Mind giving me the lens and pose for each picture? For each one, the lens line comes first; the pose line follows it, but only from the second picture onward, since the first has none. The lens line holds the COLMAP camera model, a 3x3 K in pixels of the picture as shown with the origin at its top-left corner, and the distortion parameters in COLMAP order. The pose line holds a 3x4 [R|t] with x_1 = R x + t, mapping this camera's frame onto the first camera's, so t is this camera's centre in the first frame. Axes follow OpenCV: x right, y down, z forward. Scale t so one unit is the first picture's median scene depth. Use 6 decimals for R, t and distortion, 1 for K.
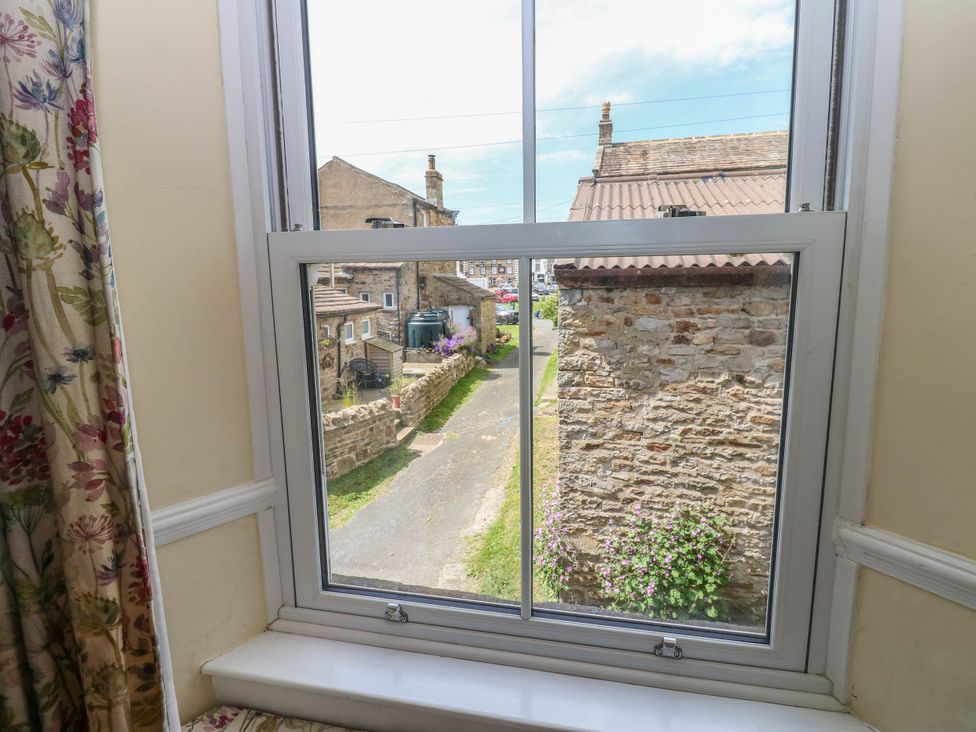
lens RADIAL K [[509.6, 0, 492.2], [0, 509.6, 358.1], [0, 0, 1]] dist [0.003971, -0.016026]
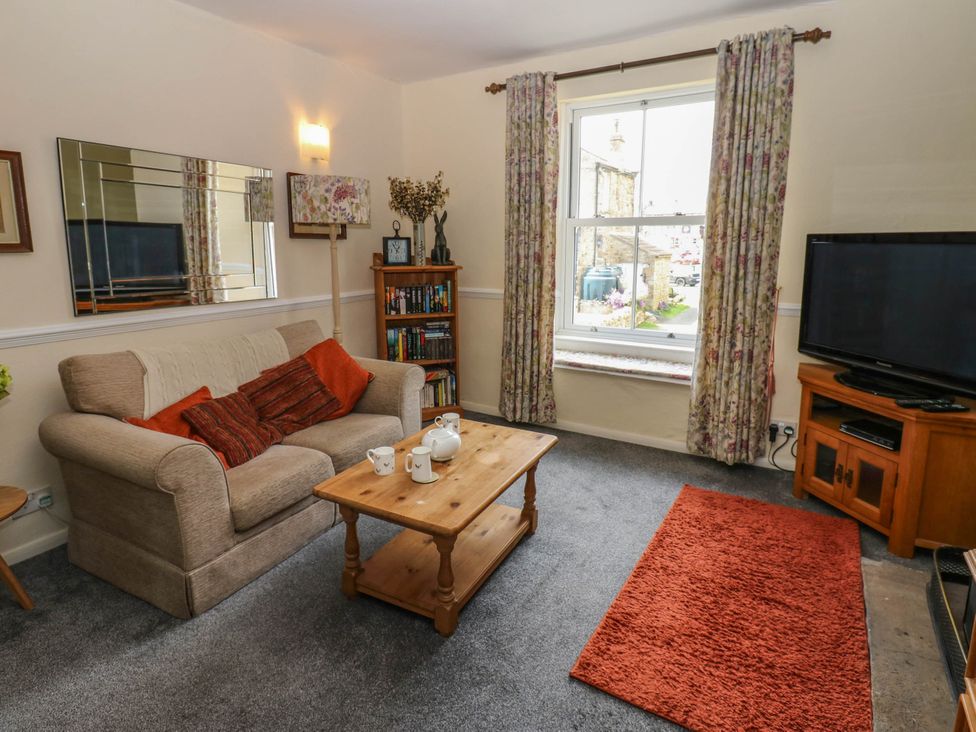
lens RADIAL K [[509.6, 0, 492.2], [0, 509.6, 358.1], [0, 0, 1]] dist [0.003971, -0.016026]
pose [[0.944820, 0.074969, -0.318896, 0.012115], [-0.050382, 0.995134, 0.084674, 0.020184], [0.323693, -0.063935, 0.944000, -0.114576]]
